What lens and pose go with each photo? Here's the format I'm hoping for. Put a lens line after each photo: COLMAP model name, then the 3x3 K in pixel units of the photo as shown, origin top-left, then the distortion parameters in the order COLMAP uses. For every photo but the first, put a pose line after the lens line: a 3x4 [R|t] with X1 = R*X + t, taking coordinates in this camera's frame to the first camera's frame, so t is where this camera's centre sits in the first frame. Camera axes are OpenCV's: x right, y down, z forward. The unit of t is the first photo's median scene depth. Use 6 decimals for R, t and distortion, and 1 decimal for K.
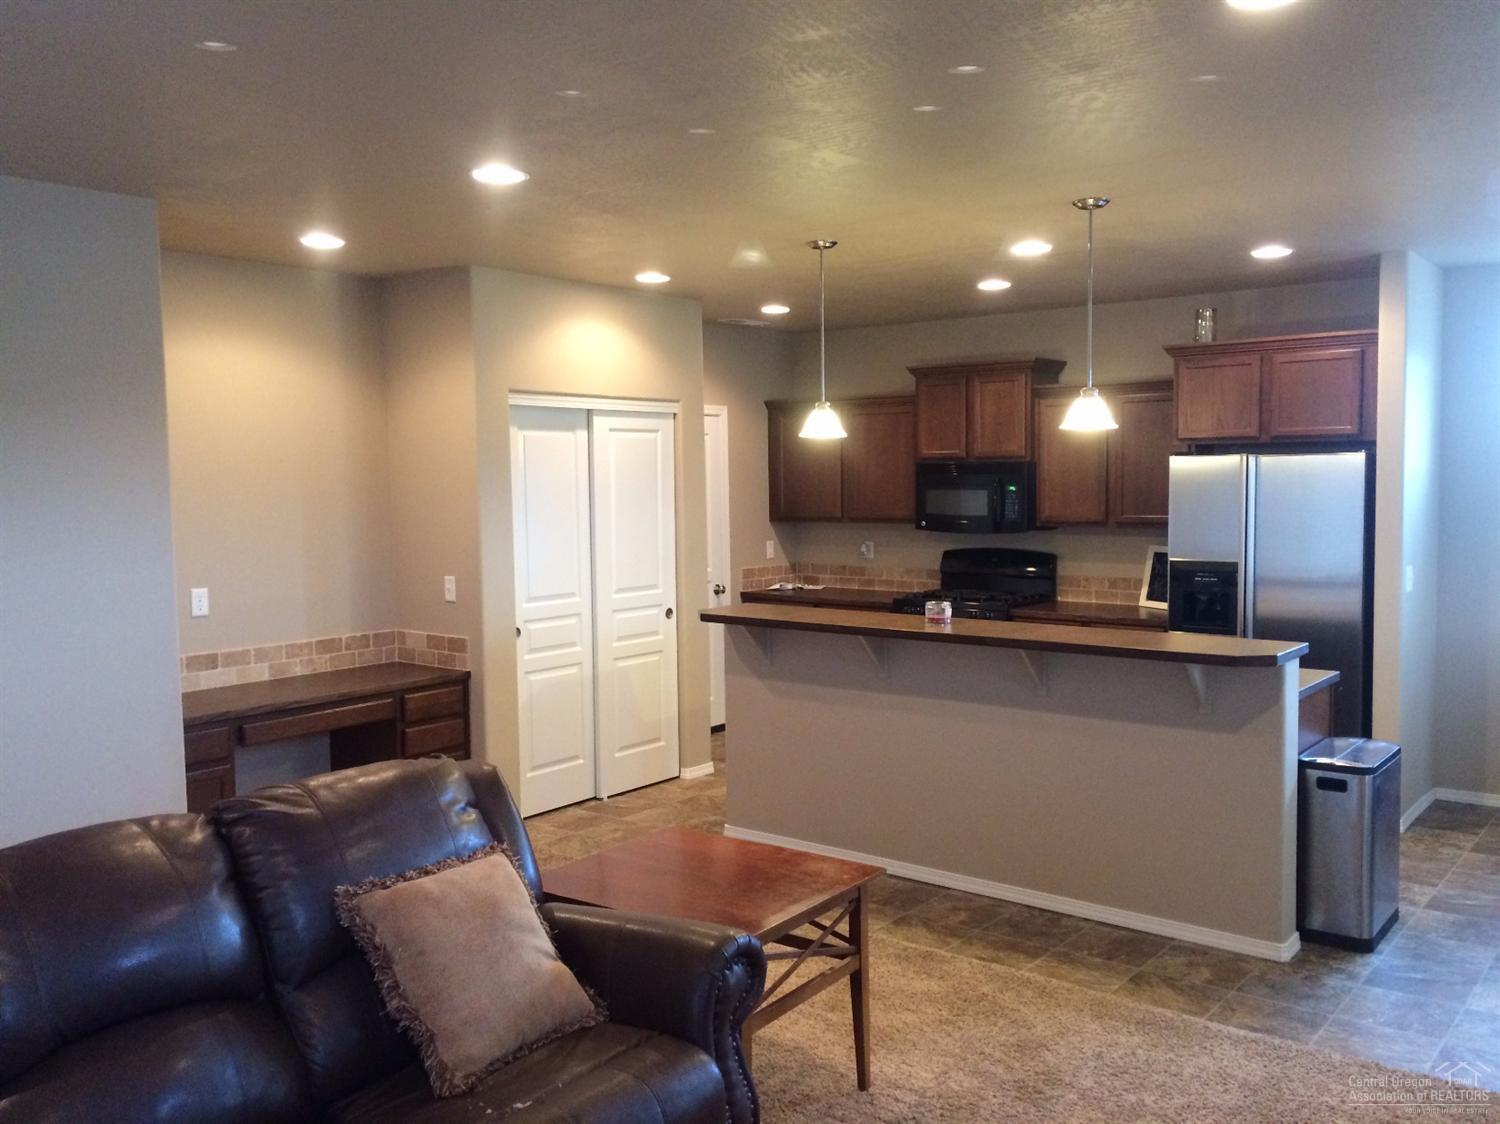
lens RADIAL K [[1282.3, 0, 744.2], [0, 1282.3, 564.1], [0, 0, 1]] dist [0.067215, -0.058061]
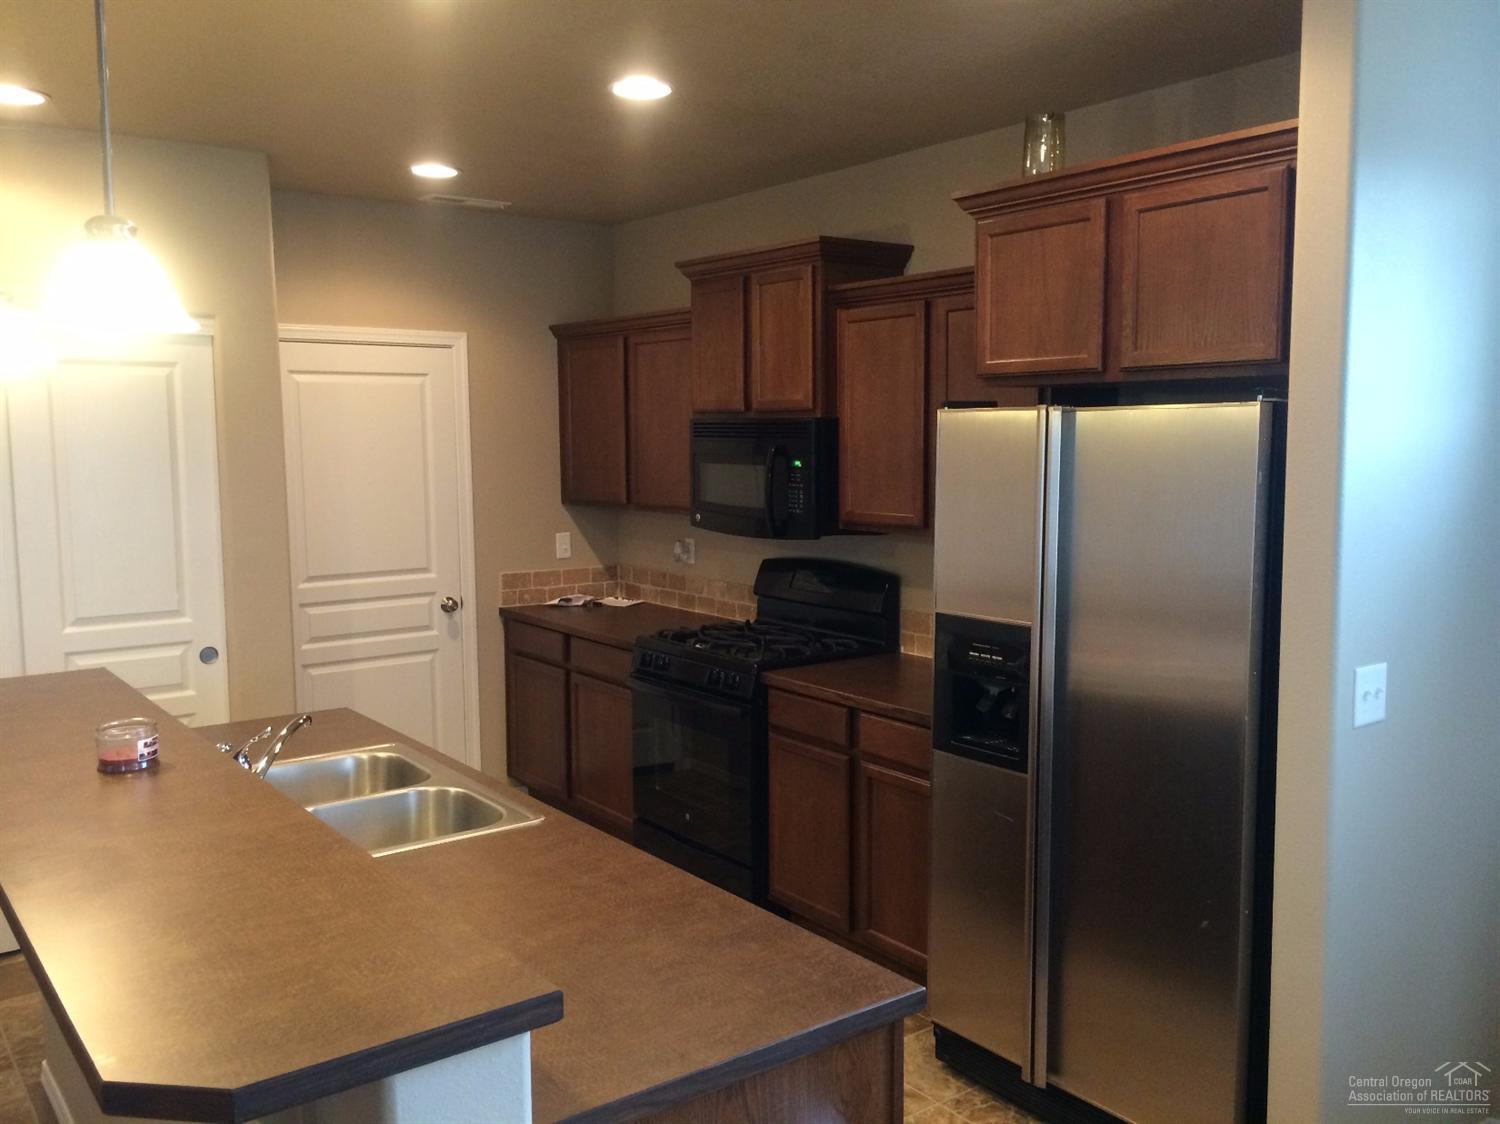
lens RADIAL K [[1282.3, 0, 755.0], [0, 1282.3, 560.9], [0, 0, 1]] dist [0.067215, -0.058061]
pose [[0.965144, 0.032123, -0.259741, 0.339479], [-0.023118, 0.999024, 0.037650, -0.035555], [0.260697, -0.030333, 0.964944, 0.422097]]
